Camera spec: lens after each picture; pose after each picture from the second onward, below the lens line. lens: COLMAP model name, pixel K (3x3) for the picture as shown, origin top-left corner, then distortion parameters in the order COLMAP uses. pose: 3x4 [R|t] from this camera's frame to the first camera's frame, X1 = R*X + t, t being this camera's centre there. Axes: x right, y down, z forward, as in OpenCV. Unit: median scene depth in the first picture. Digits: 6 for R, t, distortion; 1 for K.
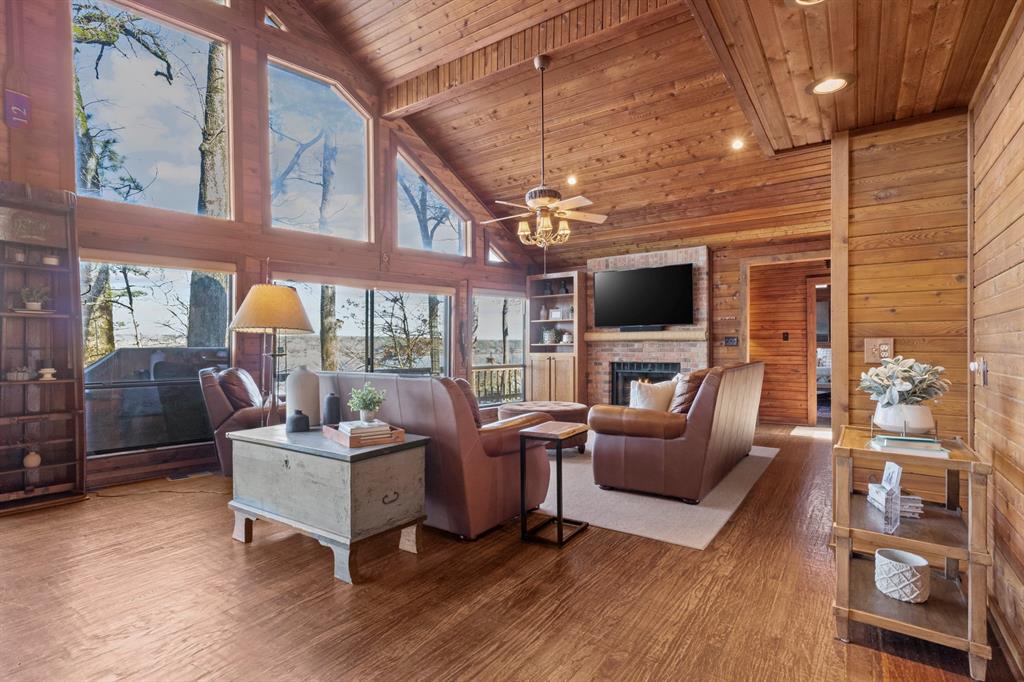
lens RADIAL K [[509.6, 0, 503.0], [0, 509.6, 350.4], [0, 0, 1]] dist [0.016215, -0.000746]
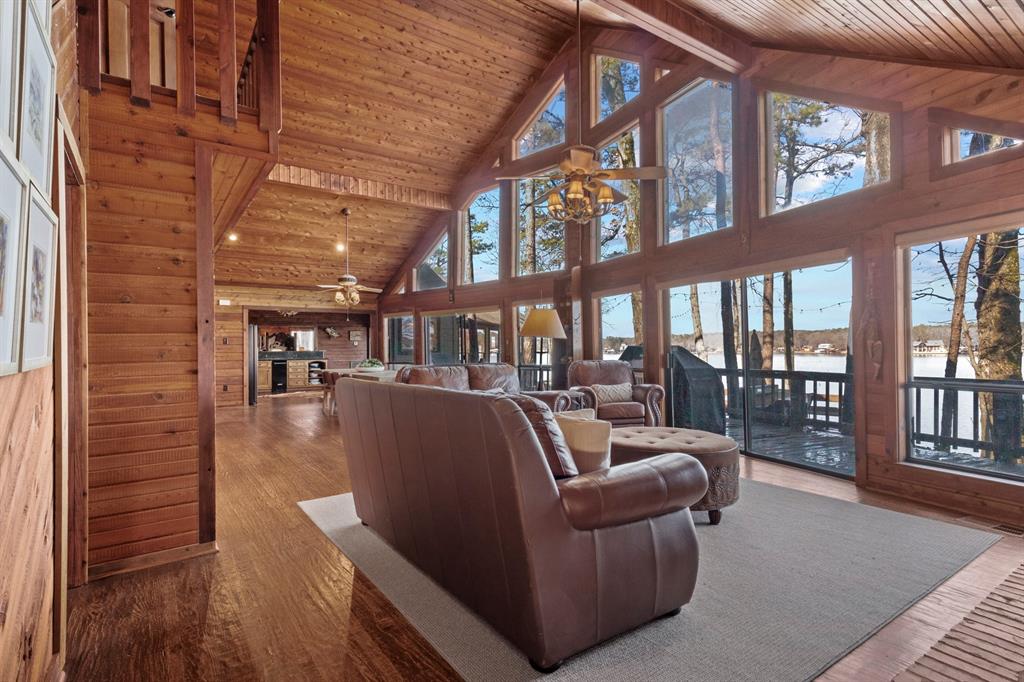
lens RADIAL K [[509.6, 0, 509.1], [0, 509.6, 338.9], [0, 0, 1]] dist [0.016215, -0.000746]
pose [[-0.347068, -0.004953, -0.937827, 1.260105], [0.007929, 0.999935, -0.008216, -0.022902], [0.937806, -0.010288, -0.347006, 1.719267]]
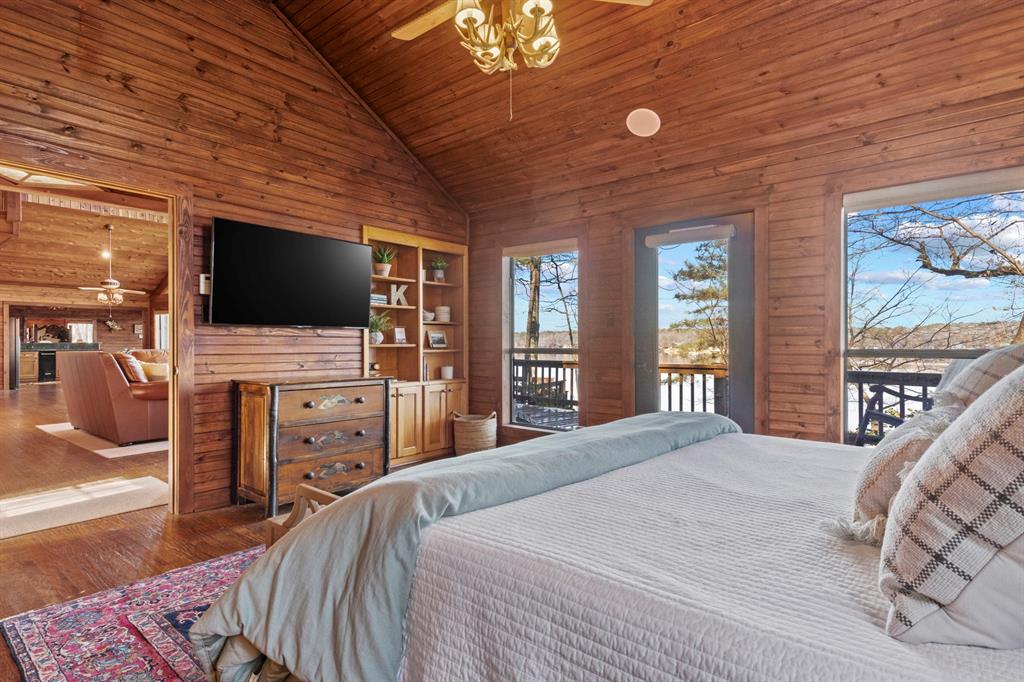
lens RADIAL K [[509.6, 0, 504.3], [0, 509.6, 341.2], [0, 0, 1]] dist [0.016215, -0.000746]
pose [[-0.071105, 0.004989, -0.997456, 2.194759], [-0.001691, 0.999985, 0.005122, -0.013974], [0.997467, 0.002050, -0.071096, 2.802309]]
